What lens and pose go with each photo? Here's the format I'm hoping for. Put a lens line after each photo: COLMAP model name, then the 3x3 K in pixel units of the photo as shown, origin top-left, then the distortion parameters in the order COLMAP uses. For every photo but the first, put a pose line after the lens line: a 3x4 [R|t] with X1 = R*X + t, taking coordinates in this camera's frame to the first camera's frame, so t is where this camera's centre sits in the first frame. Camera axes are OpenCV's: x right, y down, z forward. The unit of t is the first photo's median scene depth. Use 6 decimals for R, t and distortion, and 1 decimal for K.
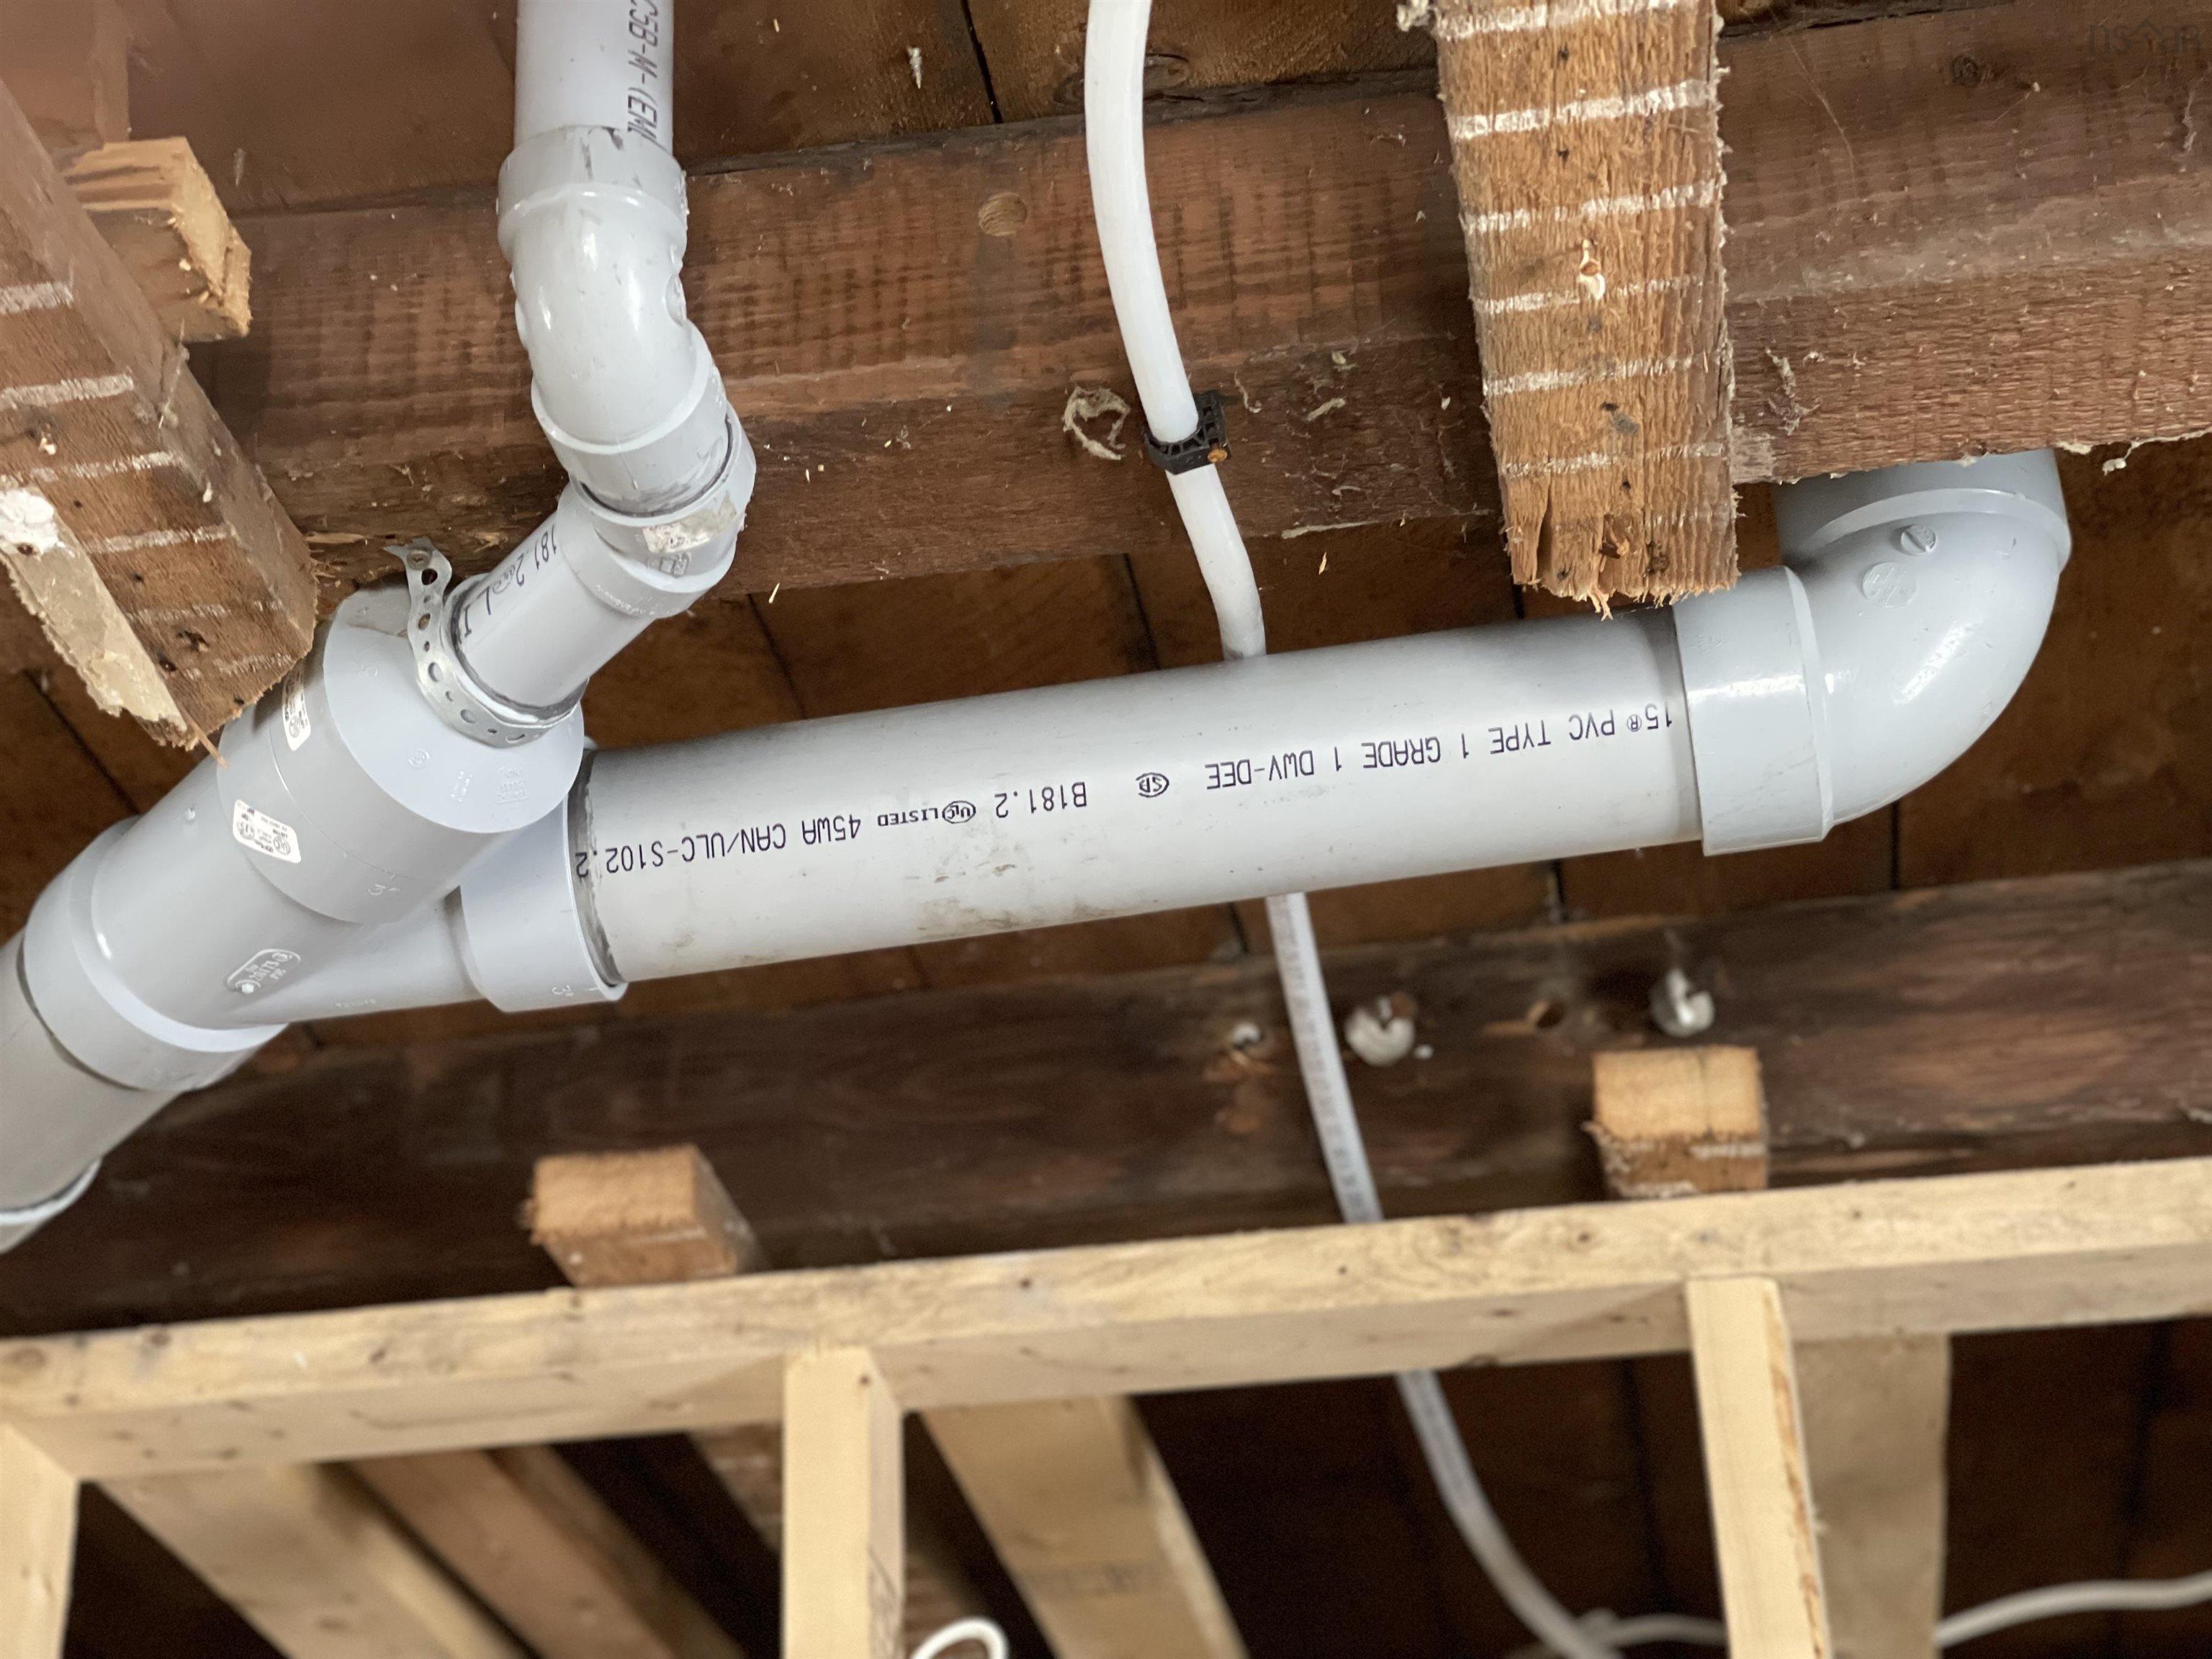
lens RADIAL K [[4138.6, 0, 1100.9], [0, 4138.6, 780.3], [0, 0, 1]] dist [0.158774, 0.364573]
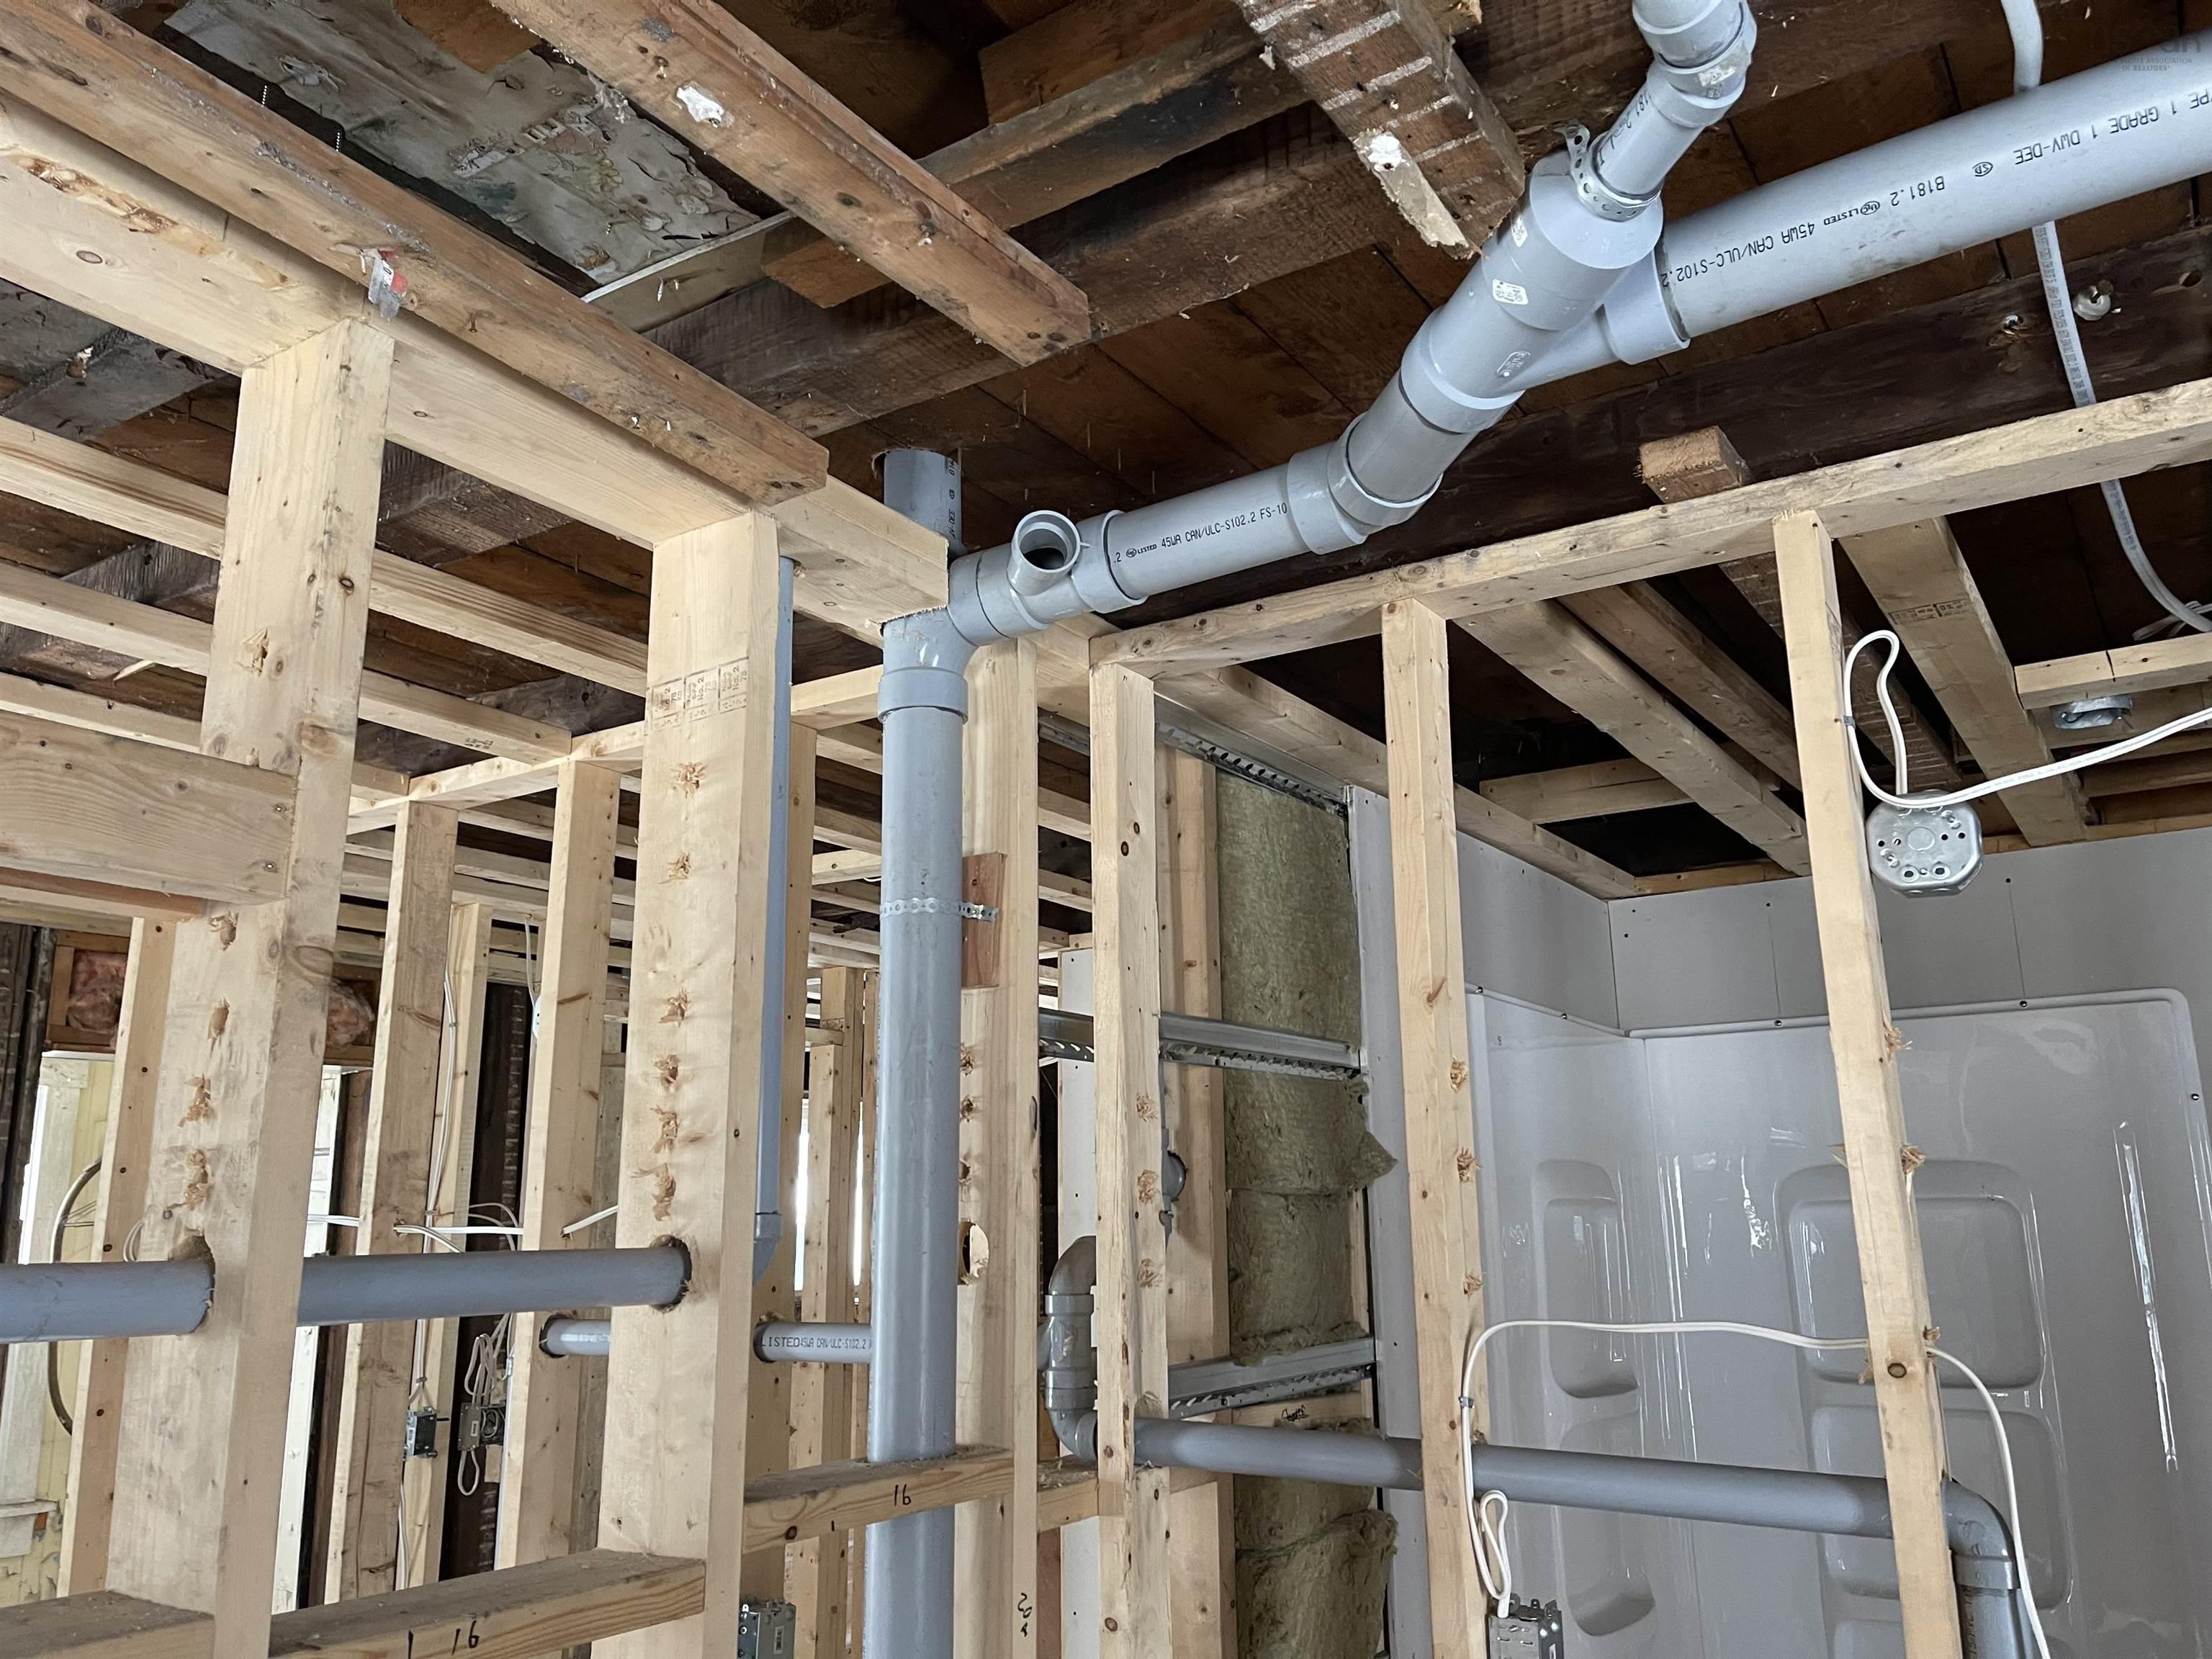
lens RADIAL K [[1661.7, 0, 1106.0], [0, 1661.7, 829.5], [0, 0, 1]] dist [0.107352, -0.146506]
pose [[0.910010, -0.074864, -0.407772, -0.056423], [0.182089, 0.955791, 0.230884, 0.036262], [0.372460, -0.284358, 0.883411, 0.091328]]
